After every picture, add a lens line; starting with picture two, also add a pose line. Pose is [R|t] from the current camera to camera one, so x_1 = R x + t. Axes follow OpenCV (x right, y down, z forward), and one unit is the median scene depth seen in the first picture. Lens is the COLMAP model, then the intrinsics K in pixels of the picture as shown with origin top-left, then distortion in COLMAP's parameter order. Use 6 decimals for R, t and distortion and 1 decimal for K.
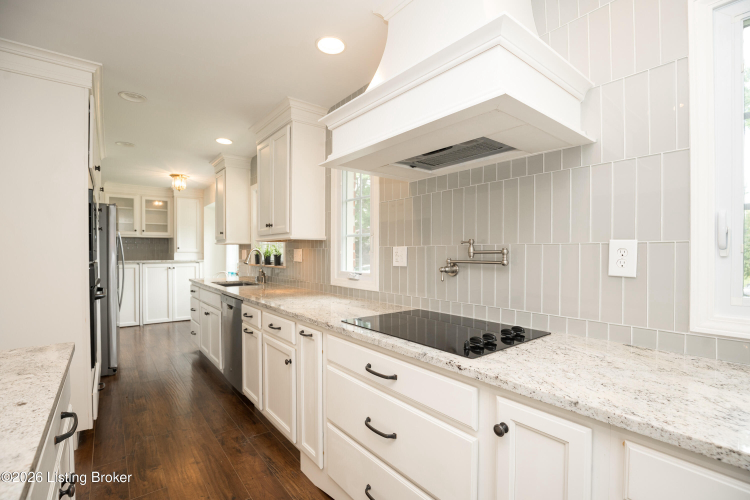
lens RADIAL K [[344.1, 0, 373.0], [0, 344.1, 253.1], [0, 0, 1]] dist [-0.025902, 0.002090]
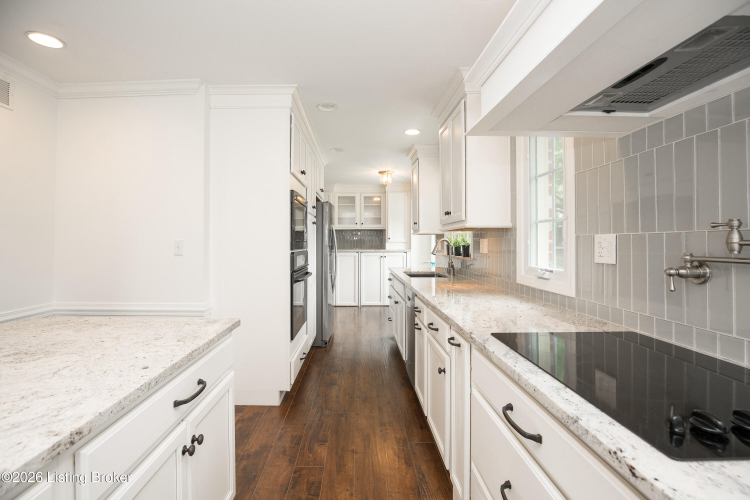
lens RADIAL K [[344.1, 0, 383.6], [0, 344.1, 234.6], [0, 0, 1]] dist [-0.025902, 0.002090]
pose [[0.789648, -0.013109, -0.613420, 0.139196], [-0.001883, 0.999715, -0.023788, -0.001739], [0.613557, 0.019940, 0.789398, 0.192324]]
